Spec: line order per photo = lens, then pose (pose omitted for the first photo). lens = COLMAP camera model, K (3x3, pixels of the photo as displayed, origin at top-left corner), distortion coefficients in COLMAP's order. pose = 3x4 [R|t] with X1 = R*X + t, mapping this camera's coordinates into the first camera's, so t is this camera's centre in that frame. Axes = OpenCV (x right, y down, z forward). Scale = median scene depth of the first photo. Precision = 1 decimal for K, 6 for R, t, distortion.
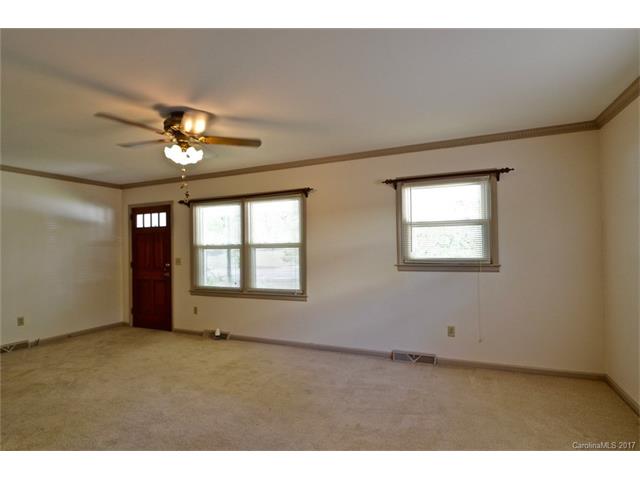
lens RADIAL K [[338.6, 0, 307.7], [0, 338.6, 241.2], [0, 0, 1]] dist [0.000971, -0.000203]
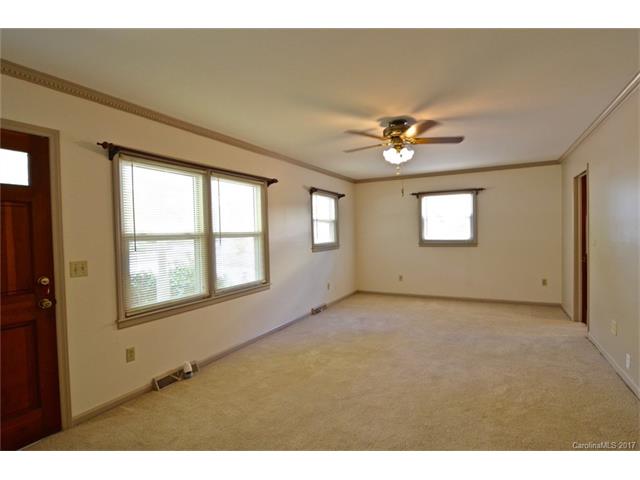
lens RADIAL K [[338.6, 0, 307.7], [0, 338.6, 241.2], [0, 0, 1]] dist [0.000971, -0.000203]
pose [[0.078894, -0.017020, 0.996738, -0.923301], [-0.005583, 0.999831, 0.017515, 0.013194], [-0.996867, -0.006946, 0.078786, 0.737051]]
